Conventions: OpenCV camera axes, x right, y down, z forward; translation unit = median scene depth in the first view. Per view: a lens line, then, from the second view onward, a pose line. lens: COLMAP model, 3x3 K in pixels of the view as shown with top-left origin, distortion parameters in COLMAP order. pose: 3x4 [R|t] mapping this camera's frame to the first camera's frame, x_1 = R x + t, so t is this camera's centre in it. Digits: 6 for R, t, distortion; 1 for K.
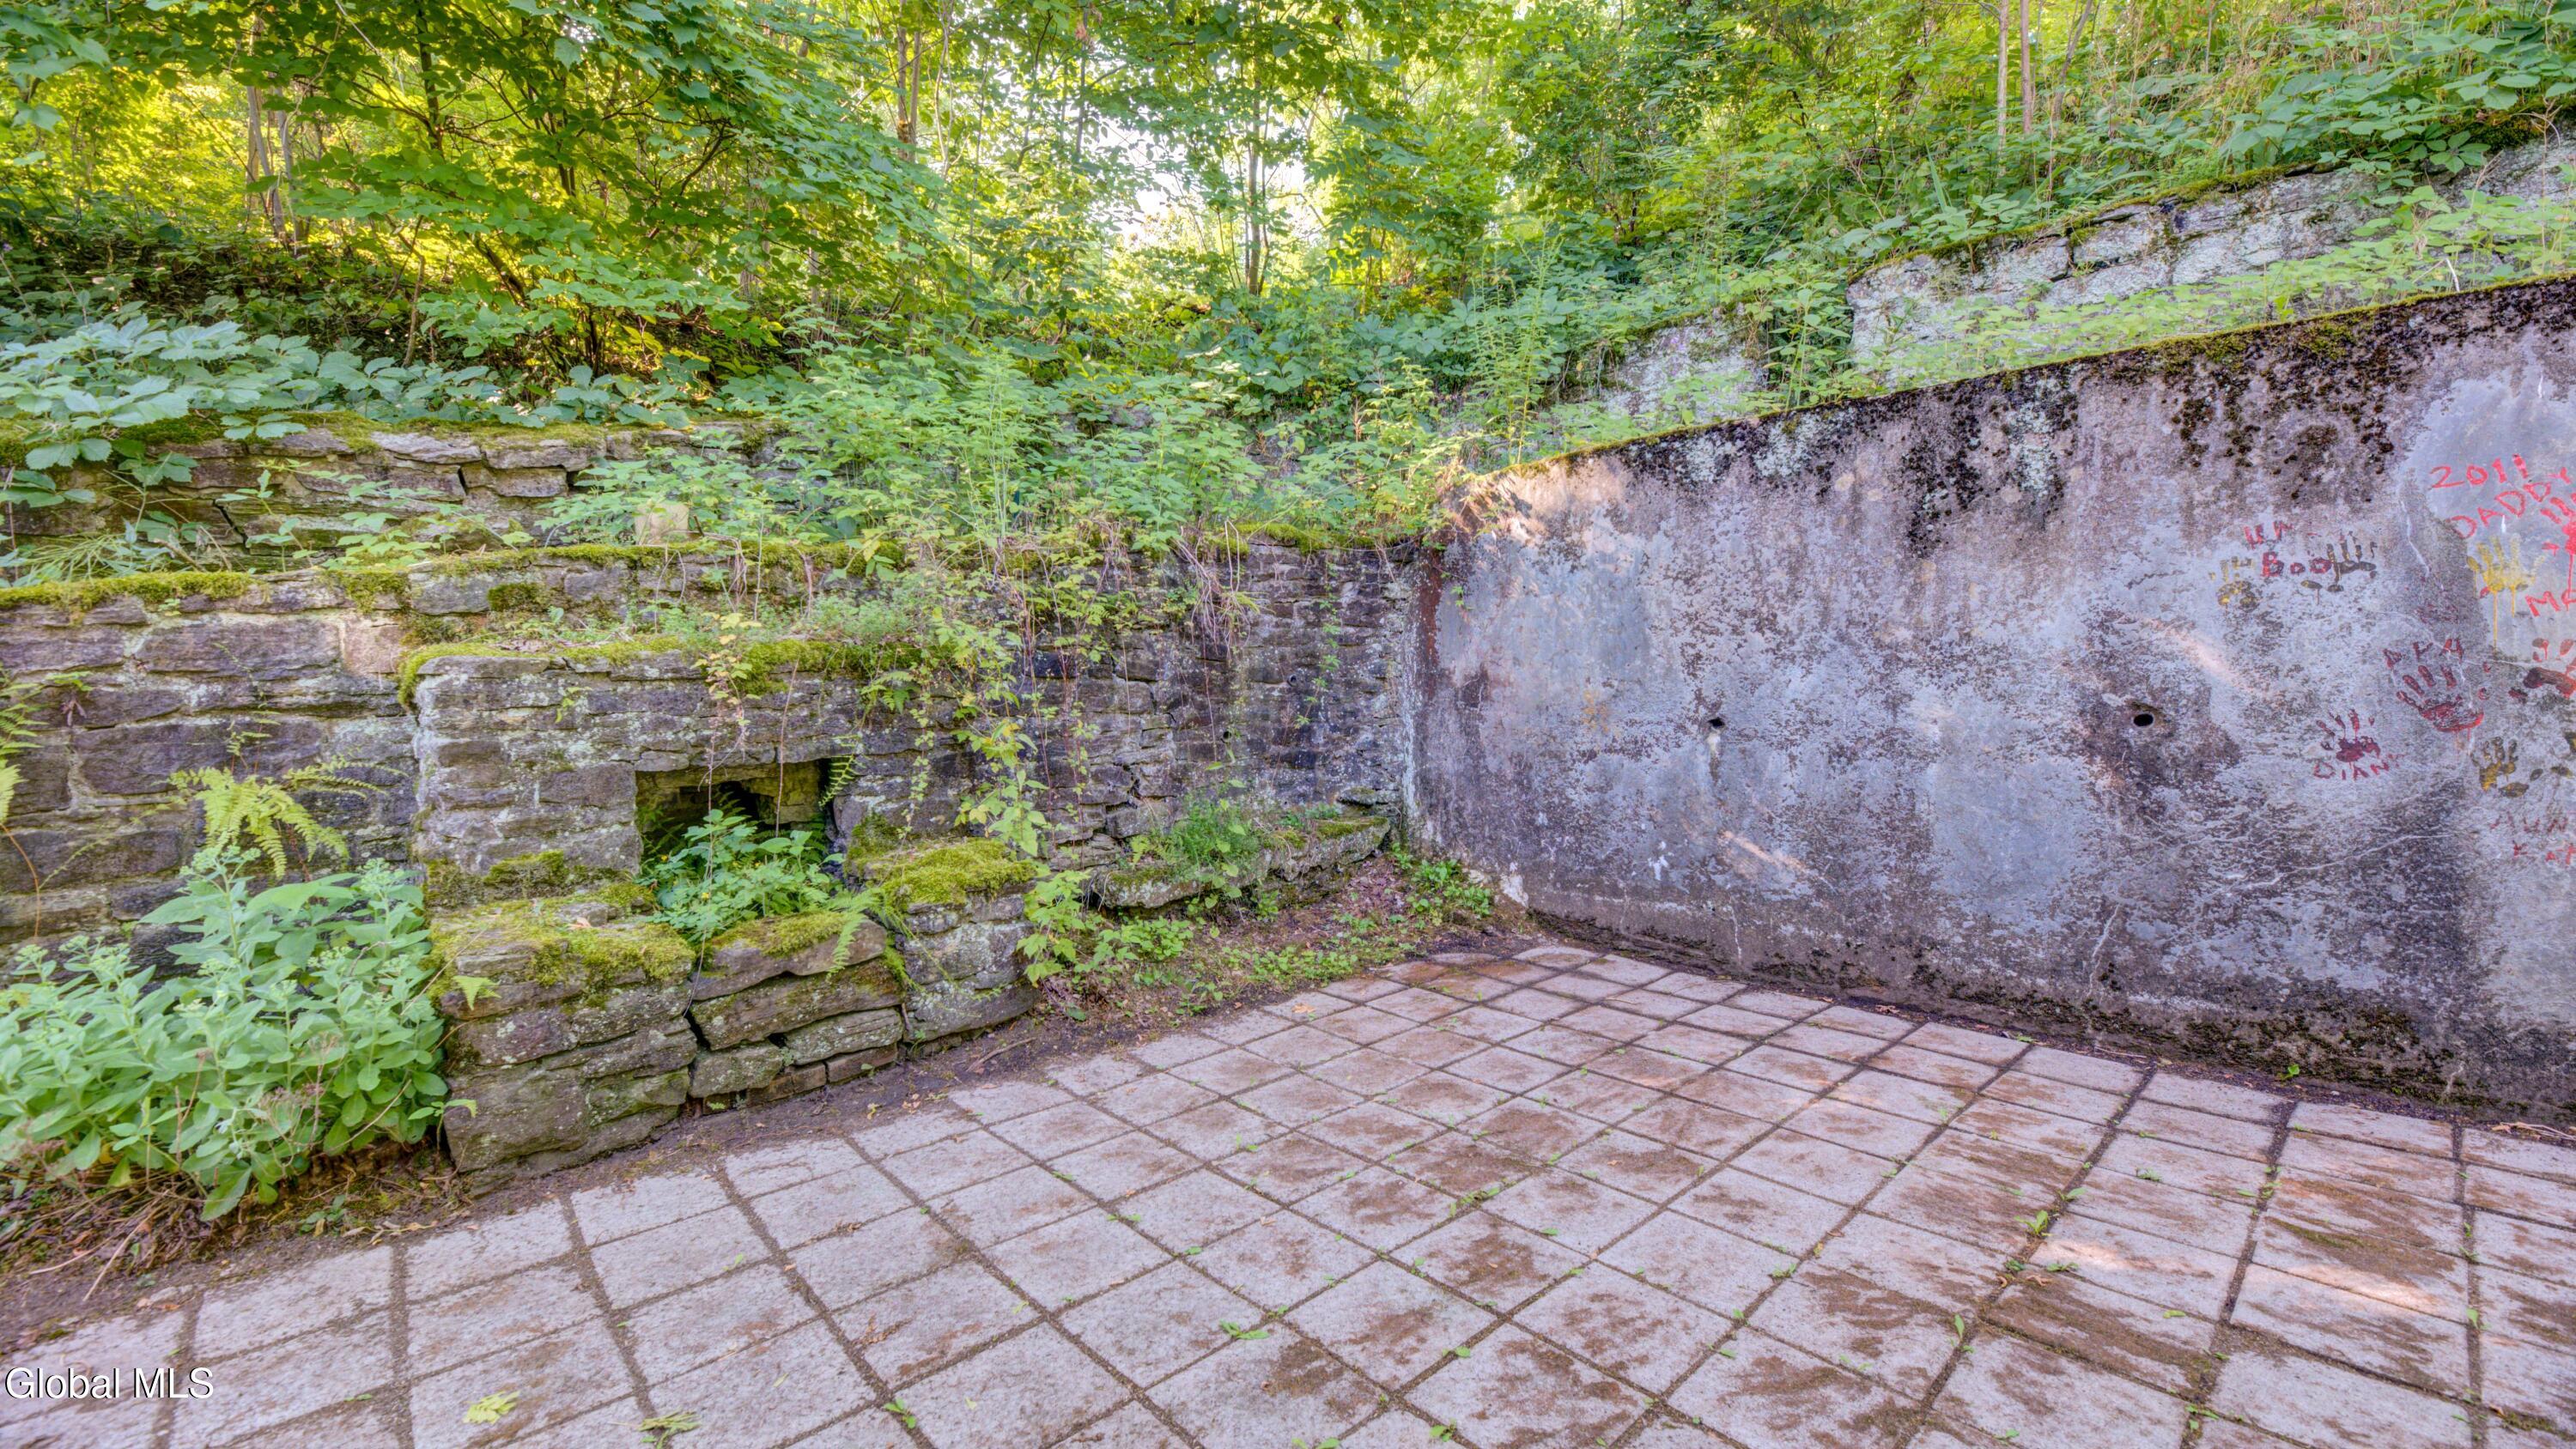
lens RADIAL K [[1033.0, 0, 1281.7], [0, 1033.0, 739.6], [0, 0, 1]] dist [-0.002547, -0.000660]
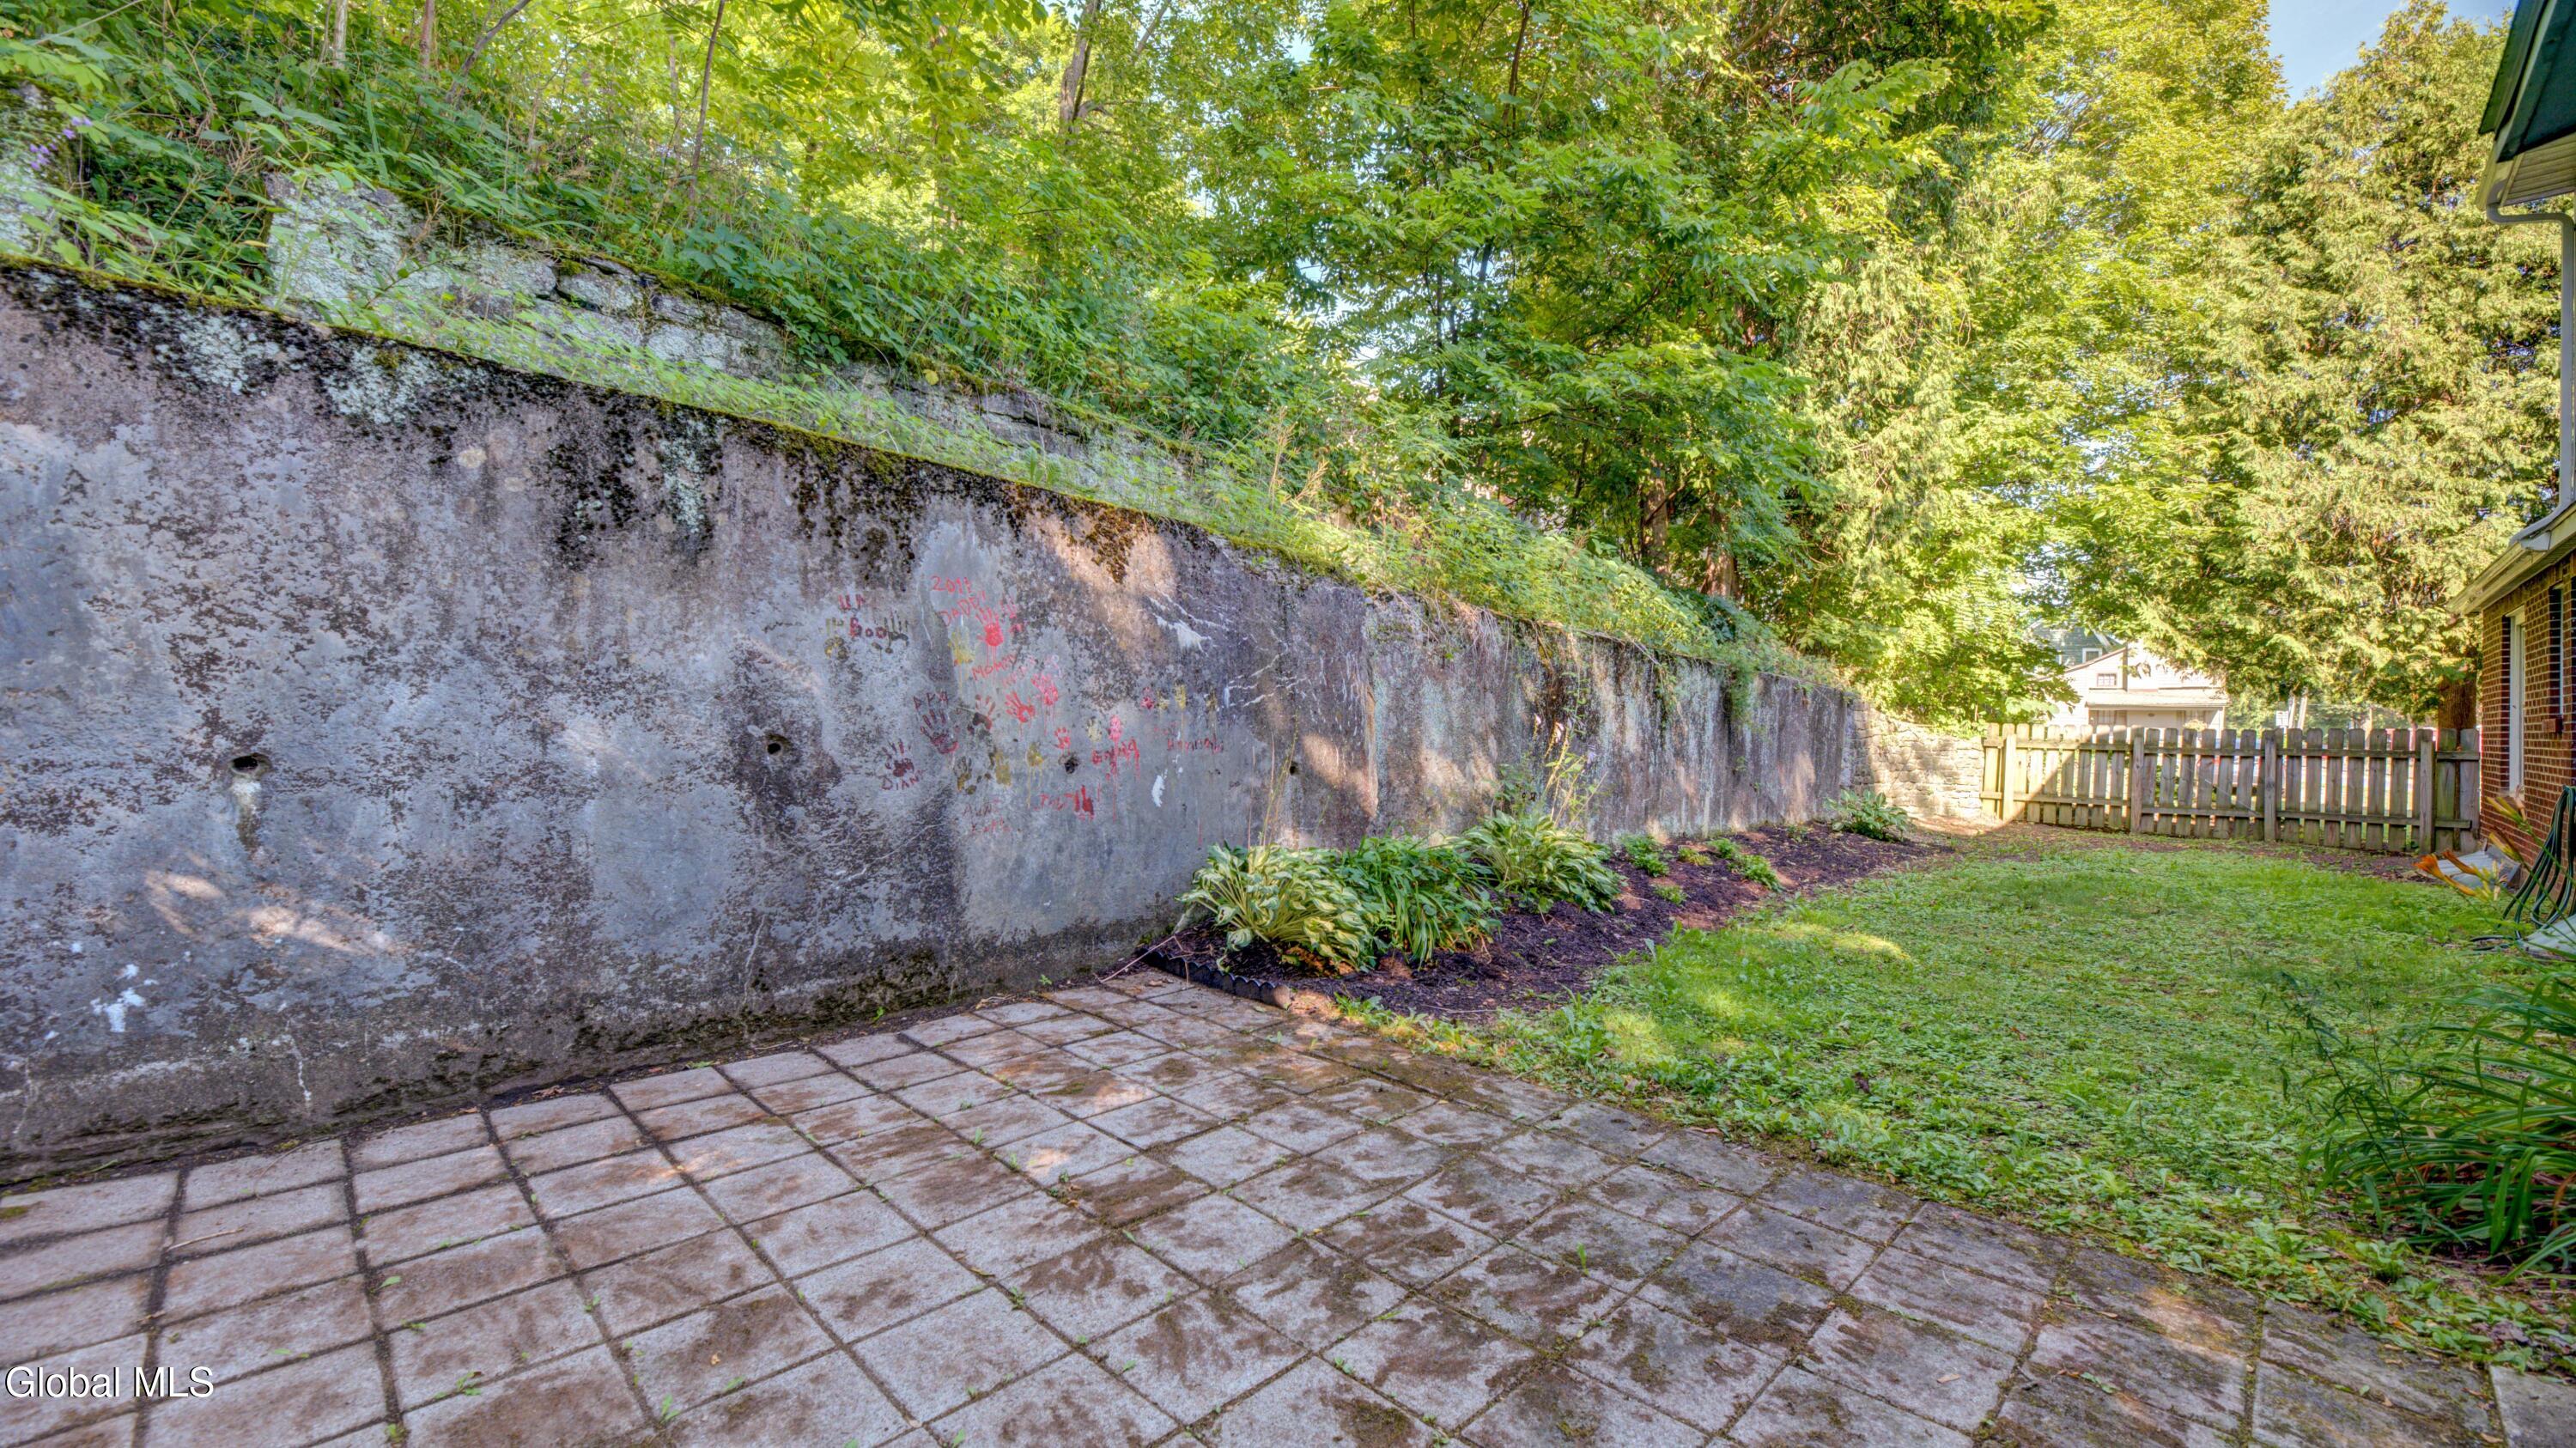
lens RADIAL K [[1033.2, 0, 1281.7], [0, 1033.2, 739.1], [0, 0, 1]] dist [-0.002547, -0.000660]
pose [[-0.039558, 0.000316, 0.999217, -0.320554], [0.034024, 0.999420, 0.001031, -0.011298], [-0.998638, 0.034038, -0.039545, 0.466320]]
